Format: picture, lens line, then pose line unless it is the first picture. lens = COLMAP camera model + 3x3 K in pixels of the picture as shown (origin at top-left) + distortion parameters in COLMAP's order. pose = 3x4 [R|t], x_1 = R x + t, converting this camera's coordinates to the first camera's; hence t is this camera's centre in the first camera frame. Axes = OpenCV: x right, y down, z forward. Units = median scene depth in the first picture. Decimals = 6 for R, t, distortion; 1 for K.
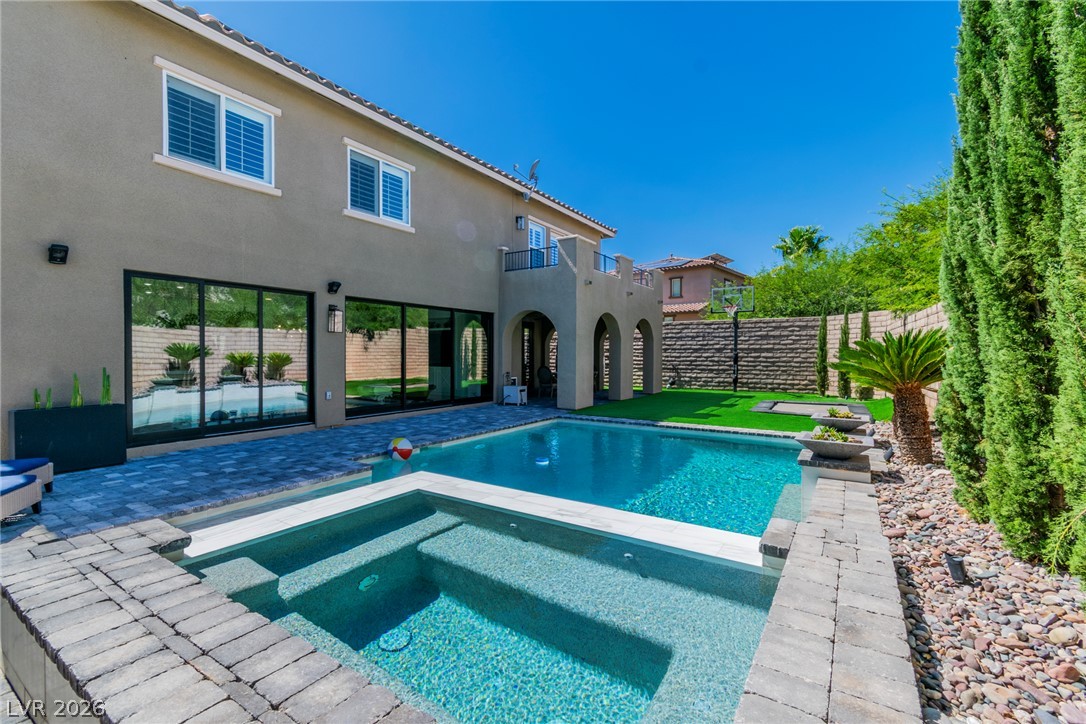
lens RADIAL K [[479.4, 0, 544.9], [0, 479.4, 359.2], [0, 0, 1]] dist [0.002918, -0.001592]
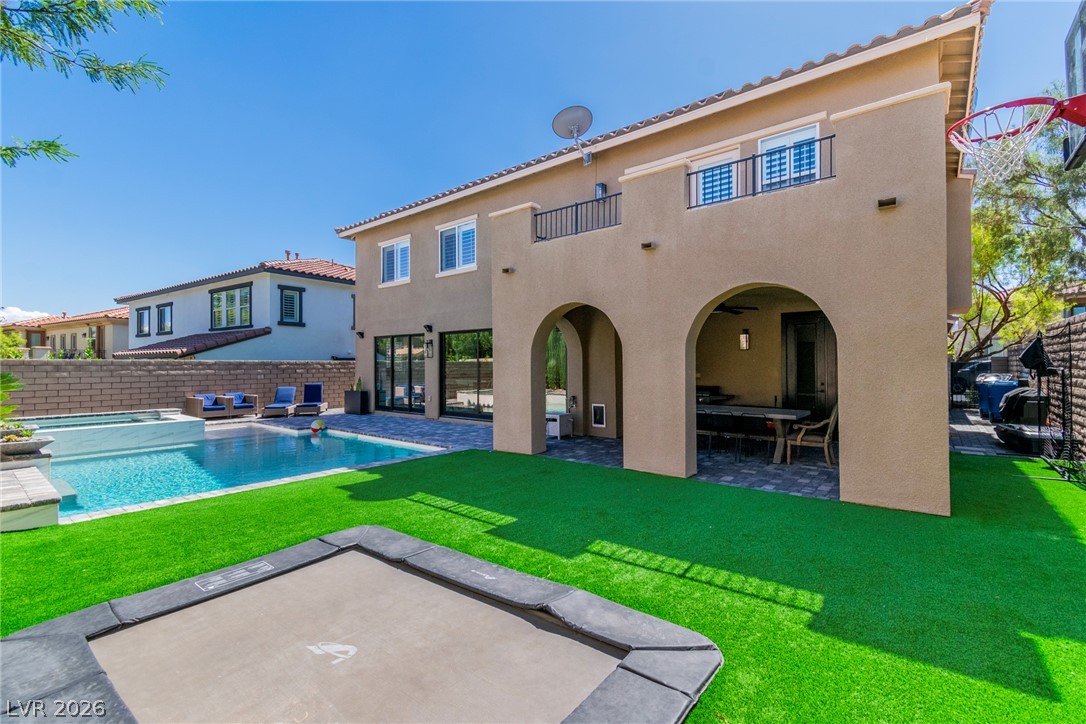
lens RADIAL K [[479.4, 0, 549.5], [0, 479.4, 361.1], [0, 0, 1]] dist [0.002918, -0.001592]
pose [[-0.098849, -0.009014, -0.995062, 0.722890], [-0.005055, 0.999951, -0.008556, -0.022725], [0.995090, 0.004184, -0.098890, 1.053403]]
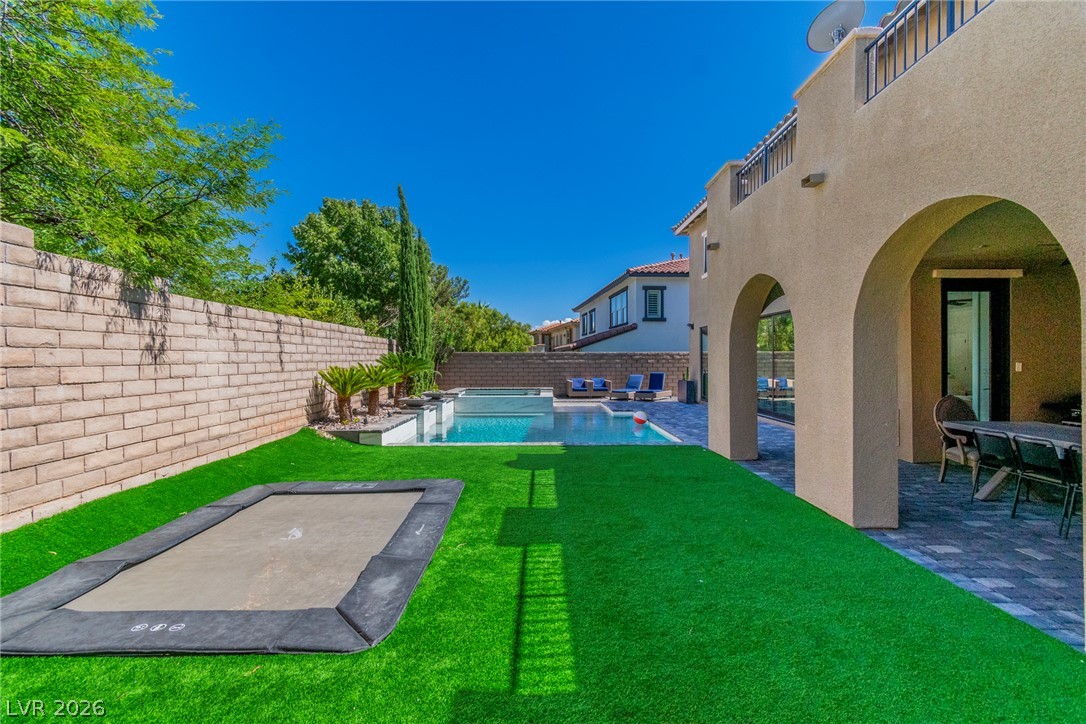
lens RADIAL K [[479.4, 0, 543.0], [0, 479.4, 359.3], [0, 0, 1]] dist [0.002918, -0.001592]
pose [[-0.838475, 0.001532, -0.544937, 0.562947], [-0.003767, 0.999956, 0.008606, -0.020714], [0.544927, 0.009269, -0.838433, 1.298929]]
